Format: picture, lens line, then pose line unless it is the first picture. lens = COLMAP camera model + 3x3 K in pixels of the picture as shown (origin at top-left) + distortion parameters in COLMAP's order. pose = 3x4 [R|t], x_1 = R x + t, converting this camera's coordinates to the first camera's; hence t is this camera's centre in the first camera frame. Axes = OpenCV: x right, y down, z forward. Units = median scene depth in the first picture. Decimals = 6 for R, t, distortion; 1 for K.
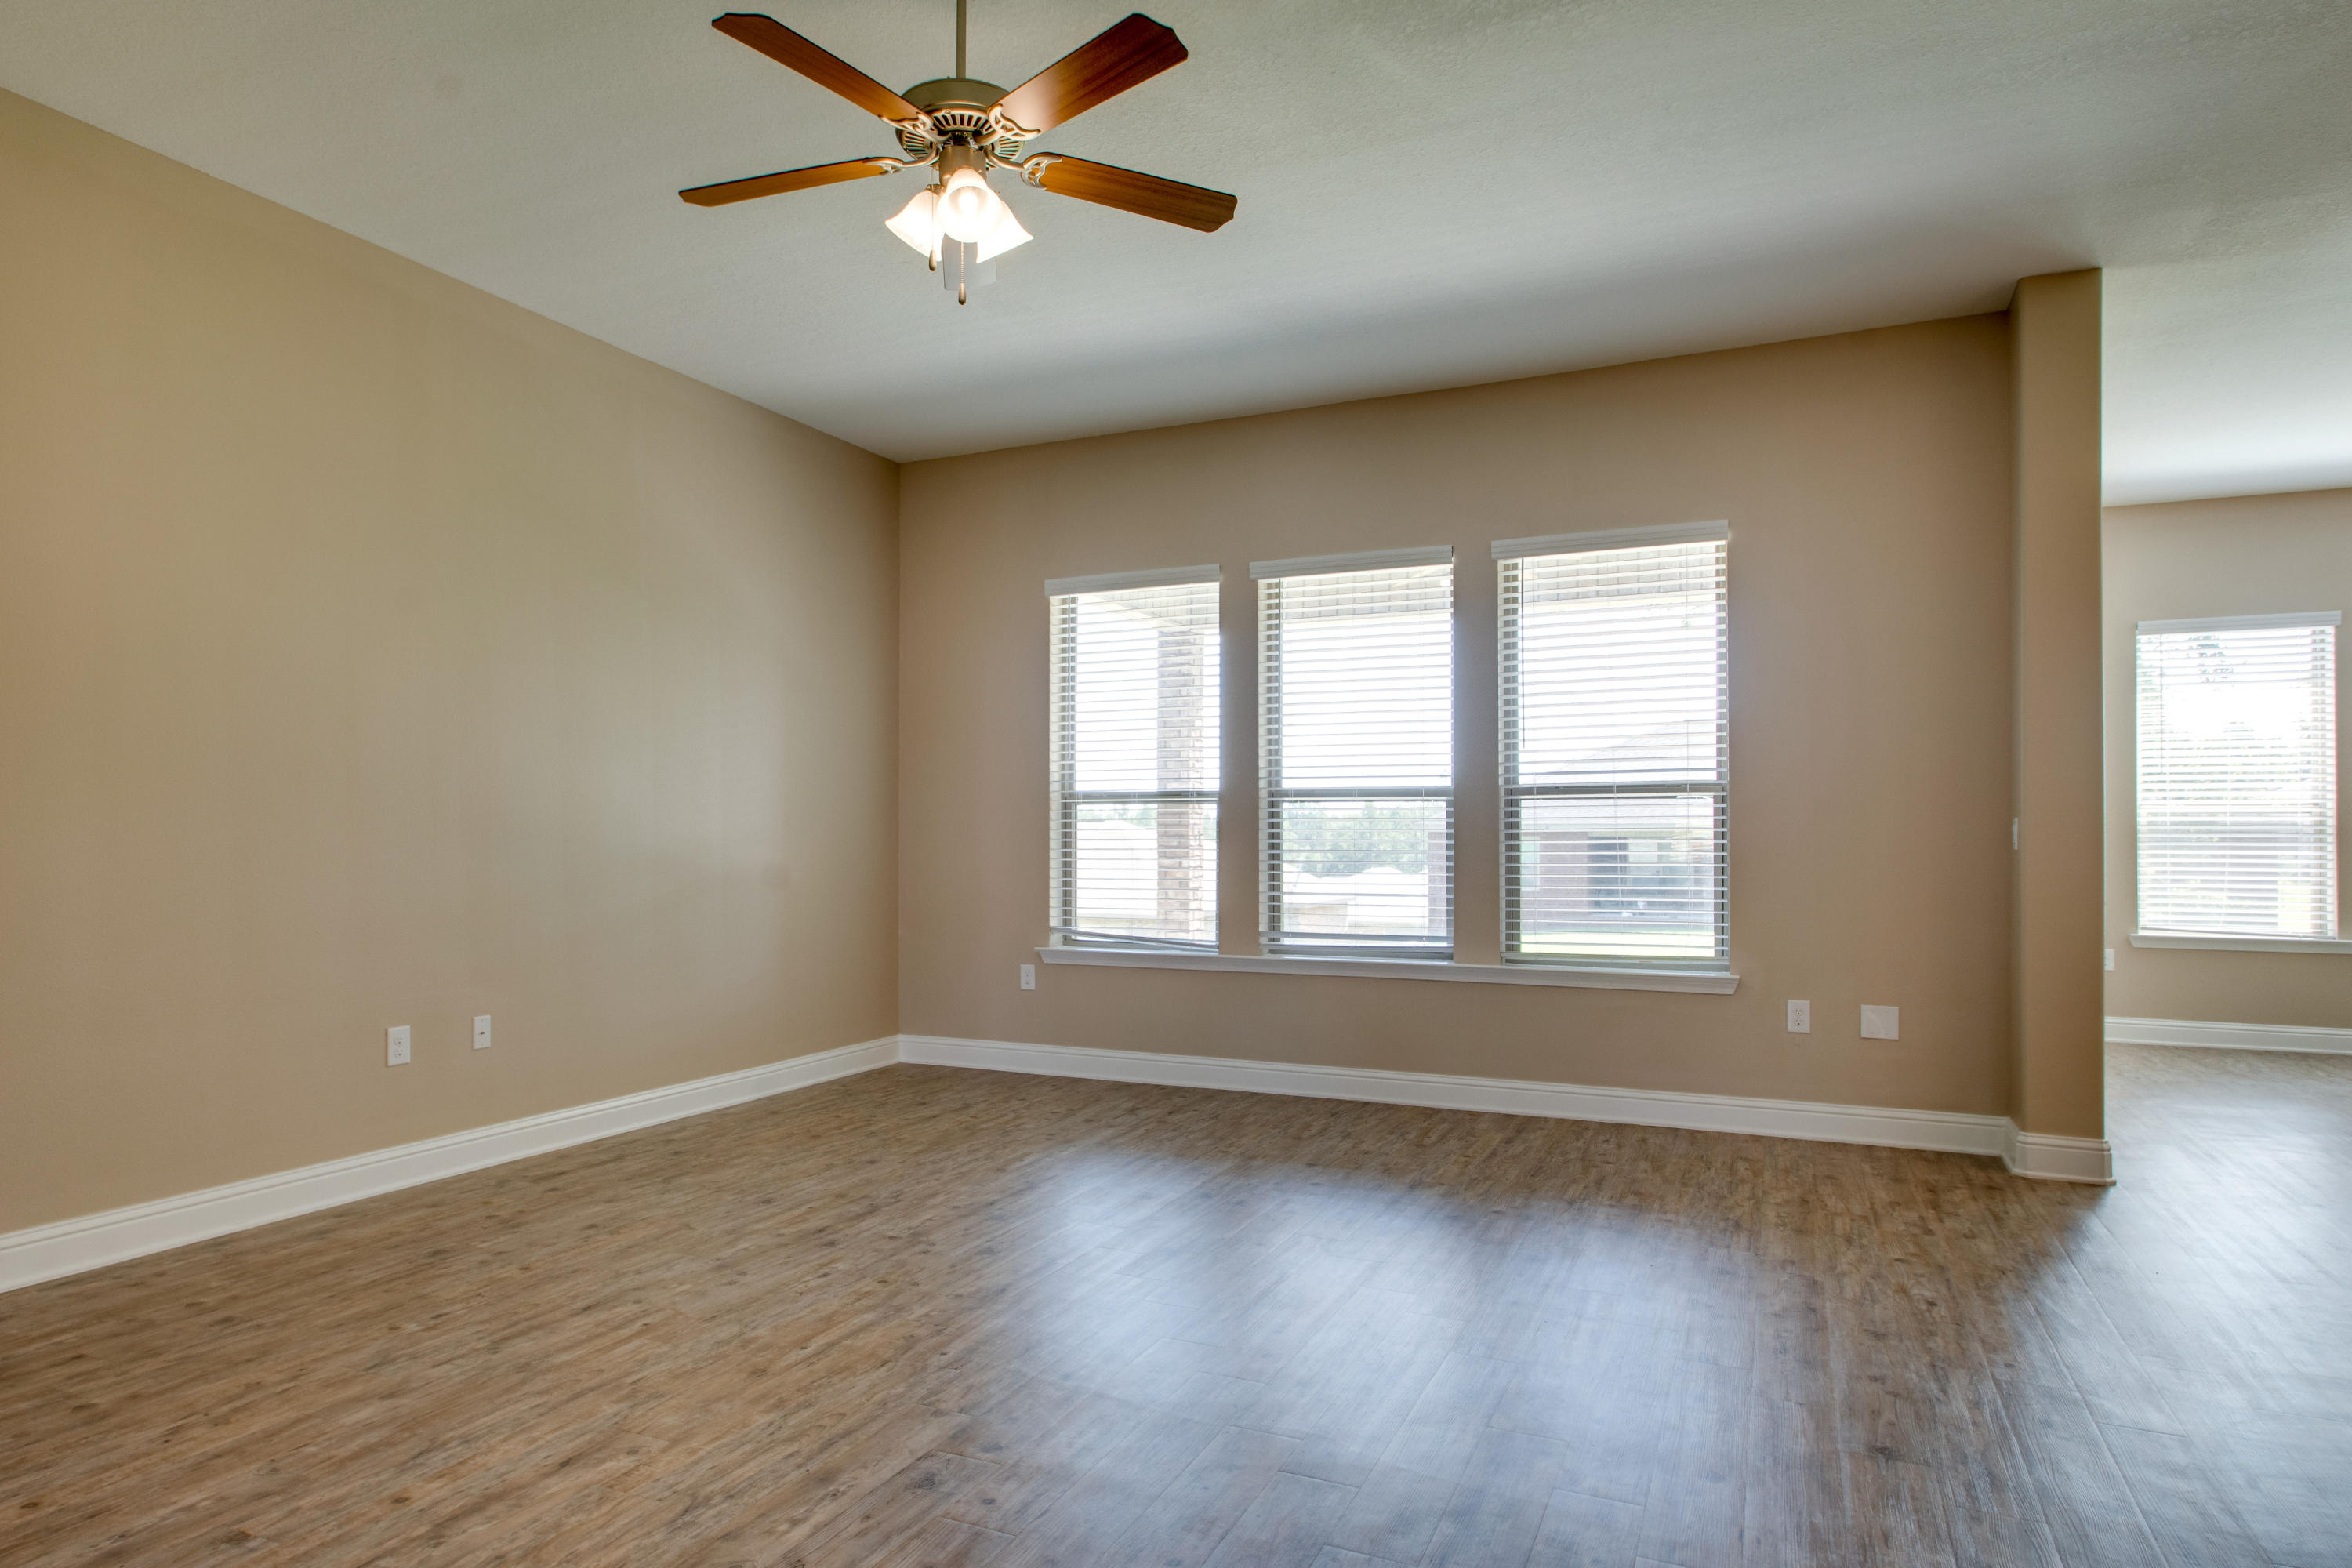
lens RADIAL K [[1300.4, 0, 1197.7], [0, 1300.4, 825.0], [0, 0, 1]] dist [0.001759, -0.000245]
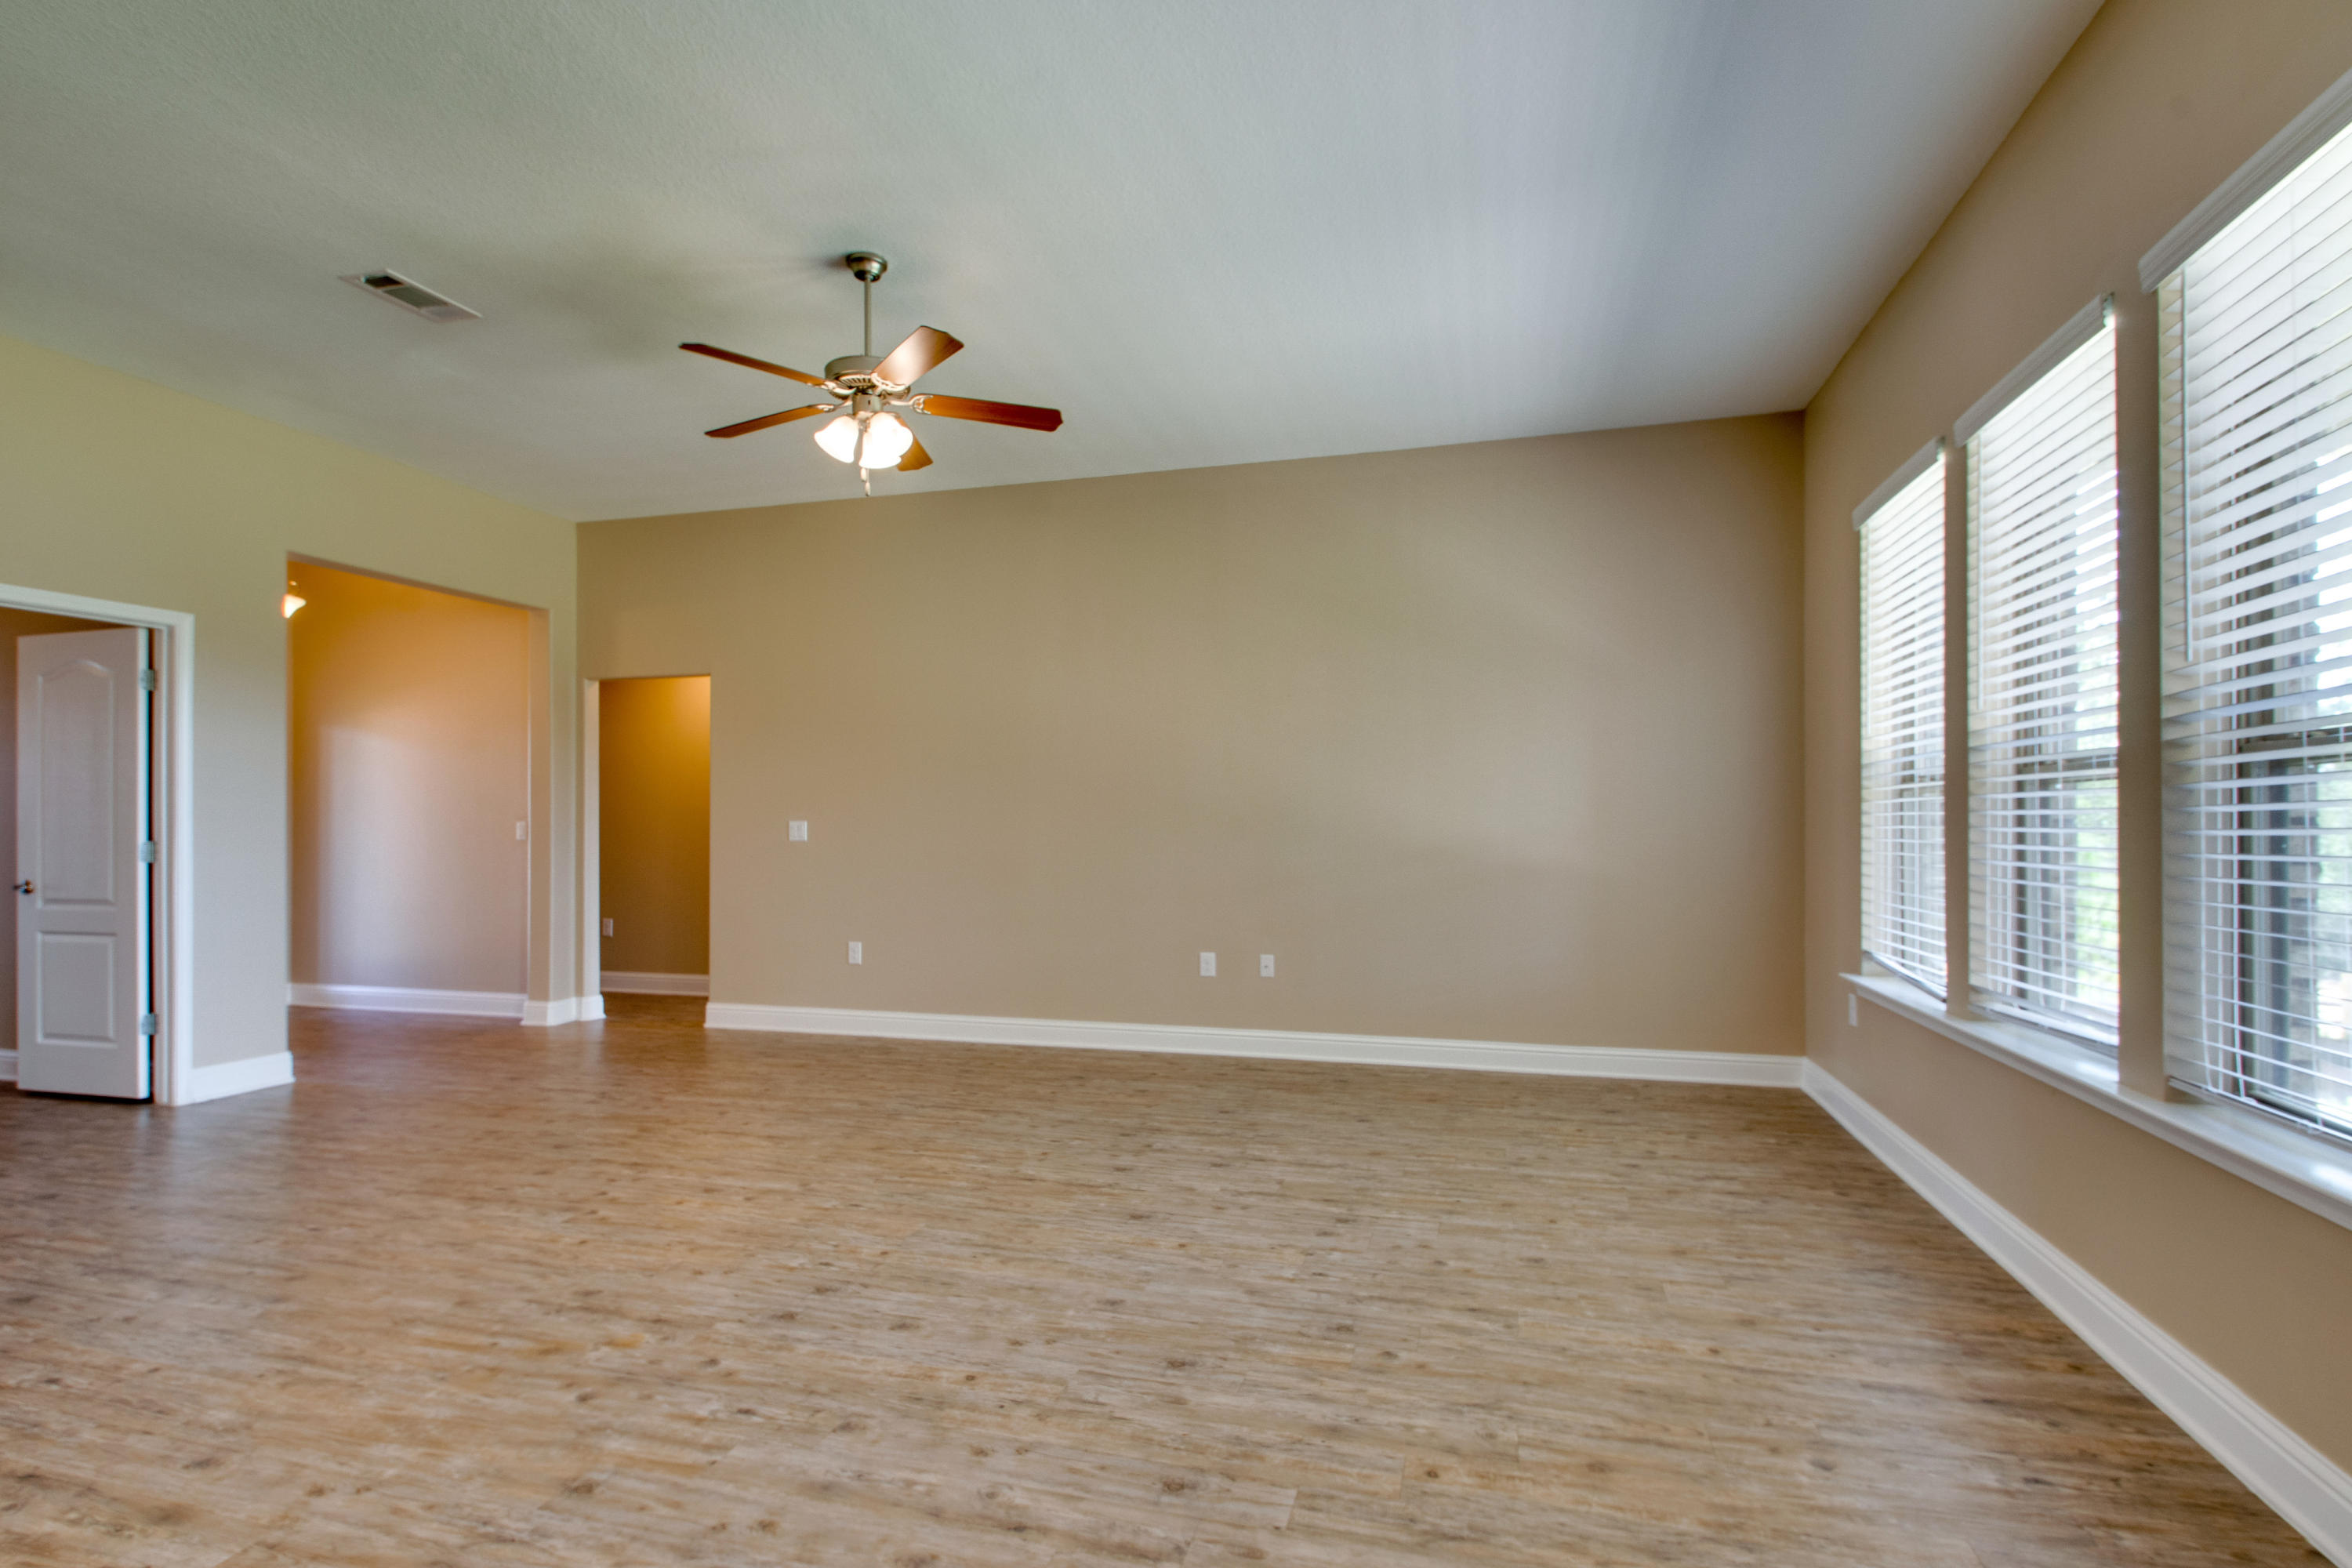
lens RADIAL K [[1207.1, 0, 1176.4], [0, 1207.1, 826.4], [0, 0, 1]] dist [0.002626, 0.000514]
pose [[0.154844, 0.001962, -0.987937, 0.740024], [0.011475, 0.999927, 0.003785, -0.005152], [0.987872, -0.011923, 0.154810, 0.648997]]
